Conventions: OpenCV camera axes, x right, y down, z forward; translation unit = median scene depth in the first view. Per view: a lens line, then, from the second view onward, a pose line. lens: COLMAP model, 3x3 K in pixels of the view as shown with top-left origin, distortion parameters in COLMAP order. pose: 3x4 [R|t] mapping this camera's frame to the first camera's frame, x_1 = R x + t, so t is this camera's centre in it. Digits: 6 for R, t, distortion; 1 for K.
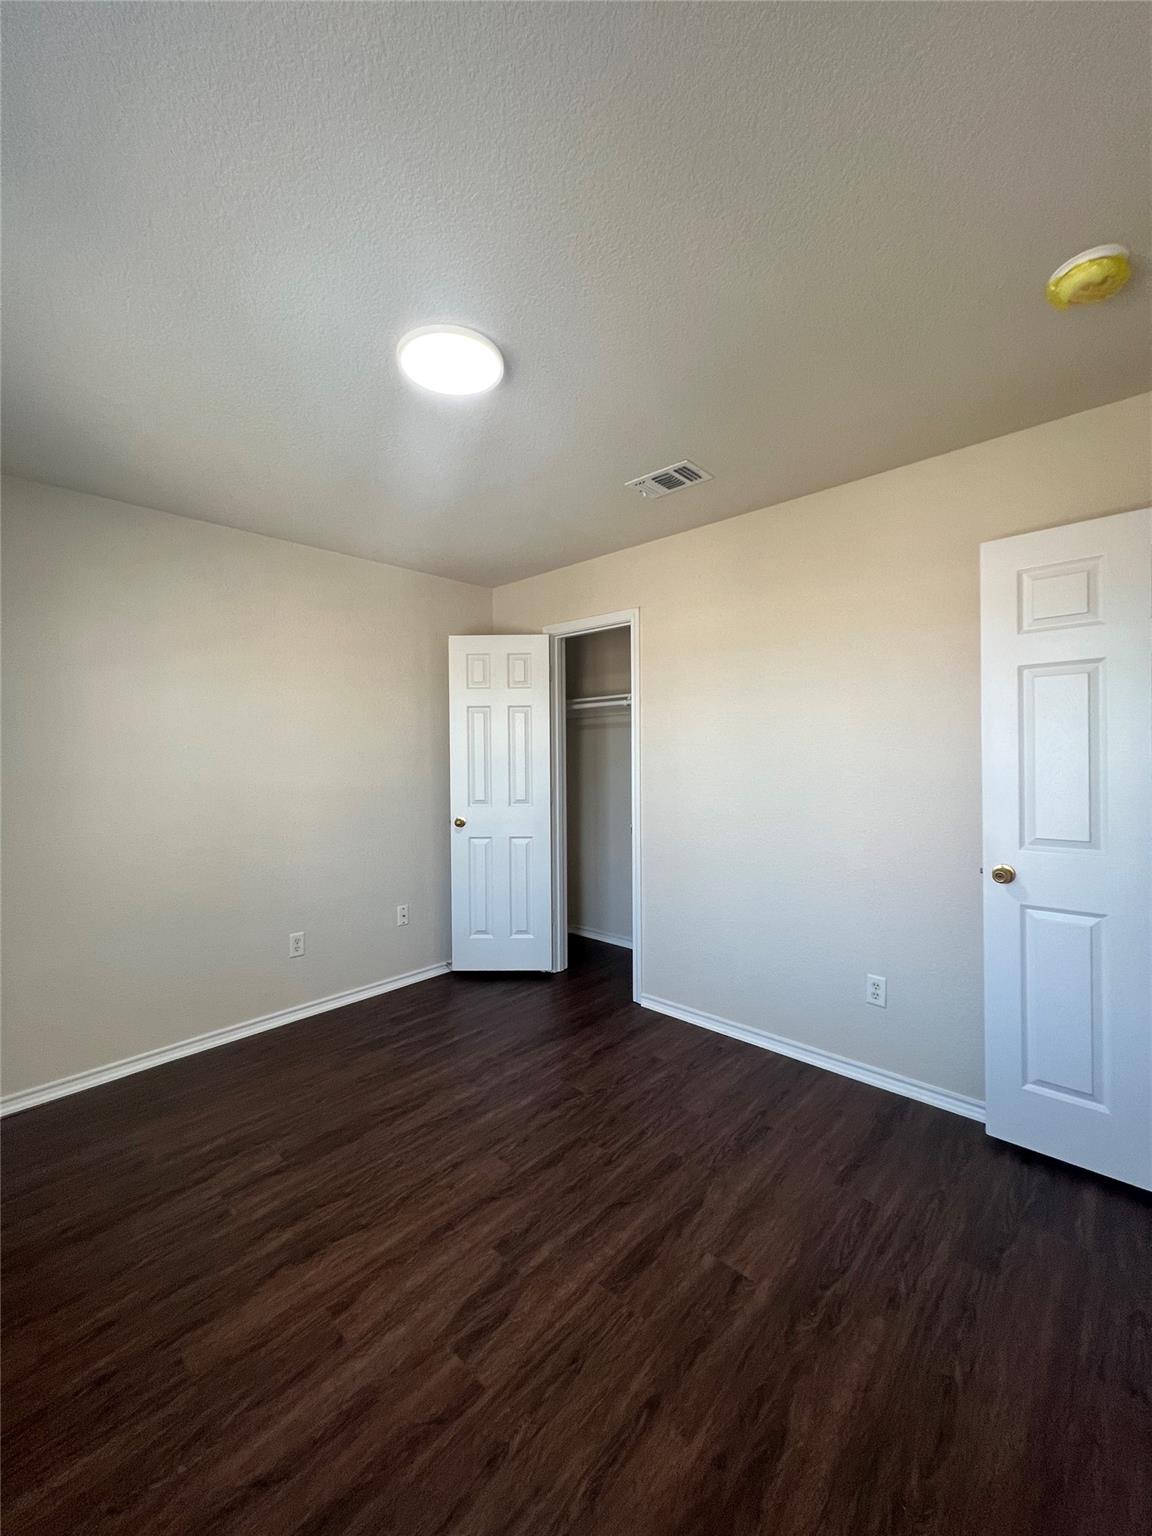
lens RADIAL K [[612.2, 0, 578.0], [0, 612.2, 763.0], [0, 0, 1]] dist [-0.000333, 0.000251]
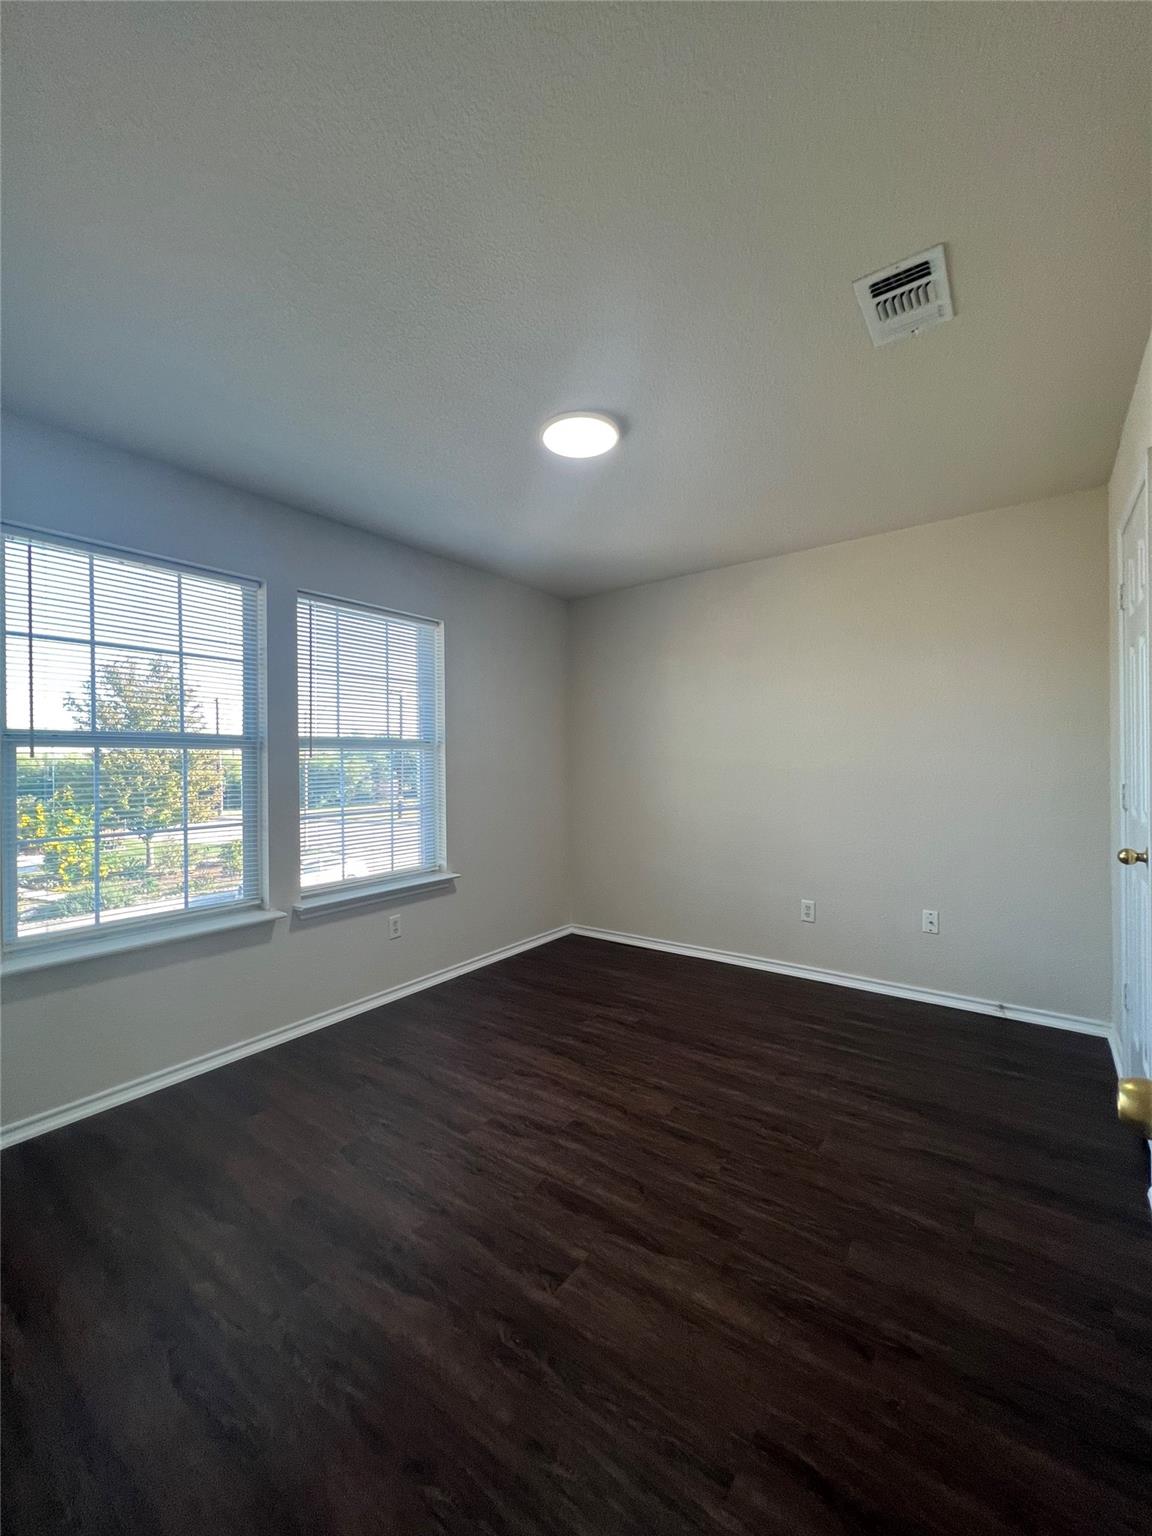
lens RADIAL K [[612.2, 0, 579.1], [0, 612.2, 764.0], [0, 0, 1]] dist [-0.000333, 0.000251]
pose [[0.113498, 0.013250, -0.993450, 1.103666], [-0.005854, 0.999903, 0.012667, 0.033332], [0.993521, 0.004378, 0.113565, 0.850324]]
